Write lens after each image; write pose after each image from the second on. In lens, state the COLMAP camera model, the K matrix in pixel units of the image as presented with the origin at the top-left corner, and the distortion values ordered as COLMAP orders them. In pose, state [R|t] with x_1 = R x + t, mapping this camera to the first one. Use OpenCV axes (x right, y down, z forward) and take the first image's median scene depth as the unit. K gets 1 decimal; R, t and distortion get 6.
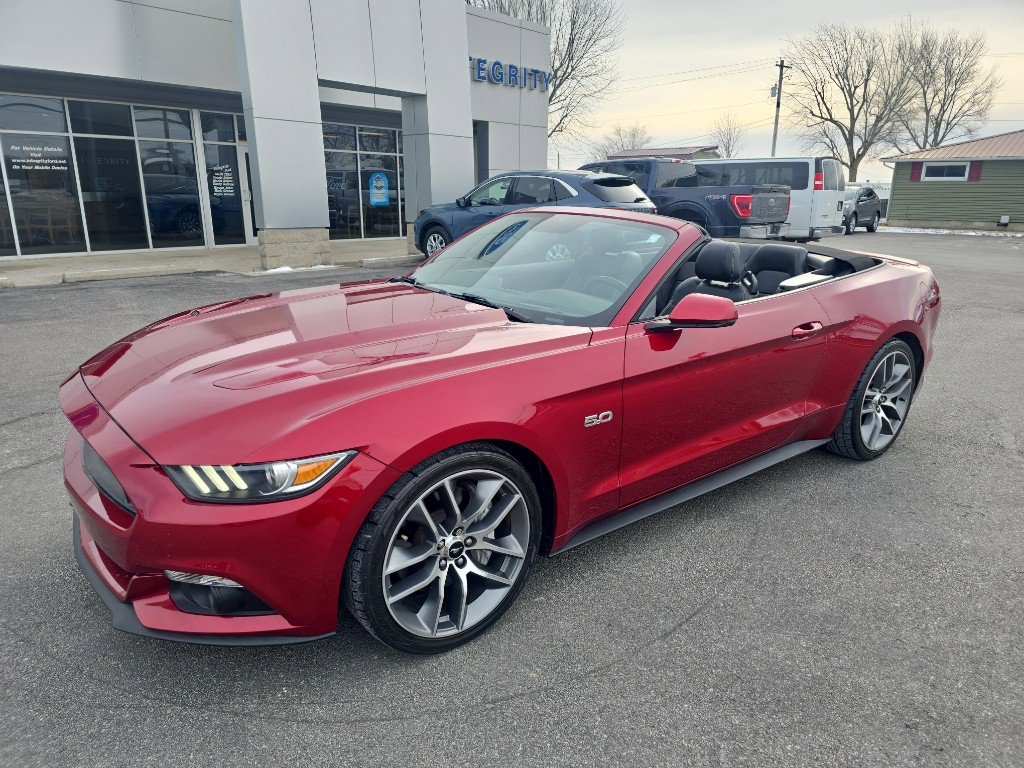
lens RADIAL K [[685.8, 0, 512.0], [0, 685.8, 384.0], [0, 0, 1]] dist [0.027772, -0.001850]
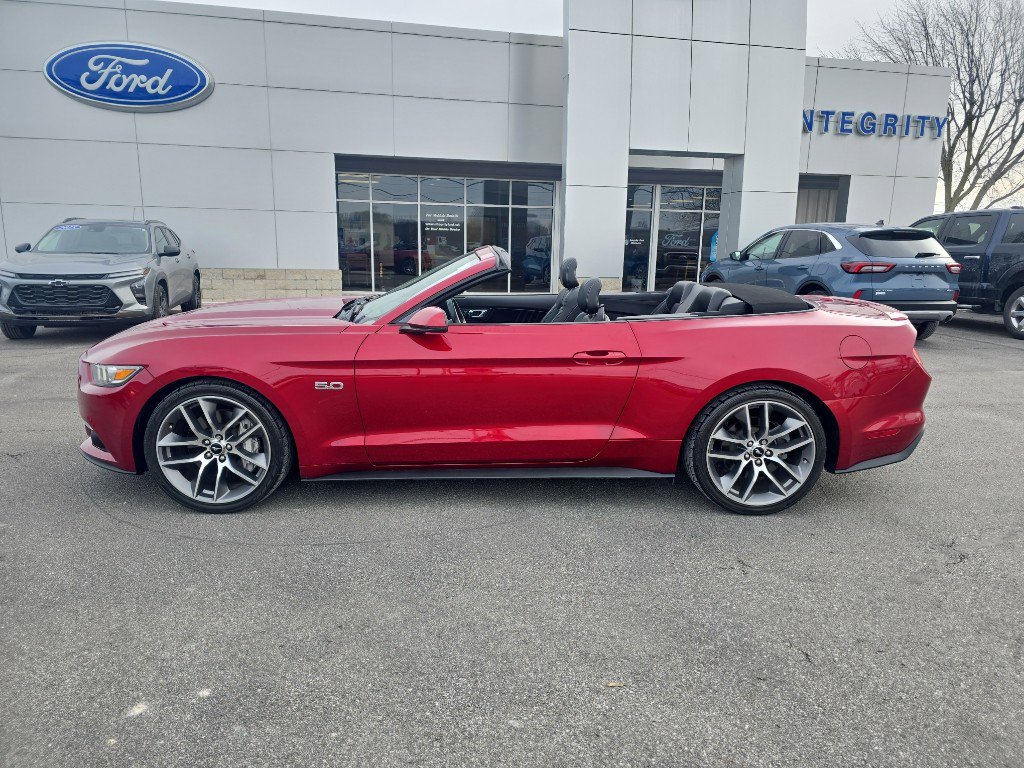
lens RADIAL K [[691.0, 0, 512.0], [0, 691.0, 384.0], [0, 0, 1]] dist [0.009054, 0.001224]
pose [[0.807455, 0.120426, -0.577506, 0.259715], [-0.169027, 0.985127, -0.030904, 0.005881], [0.565195, 0.122567, 0.815801, 0.014143]]
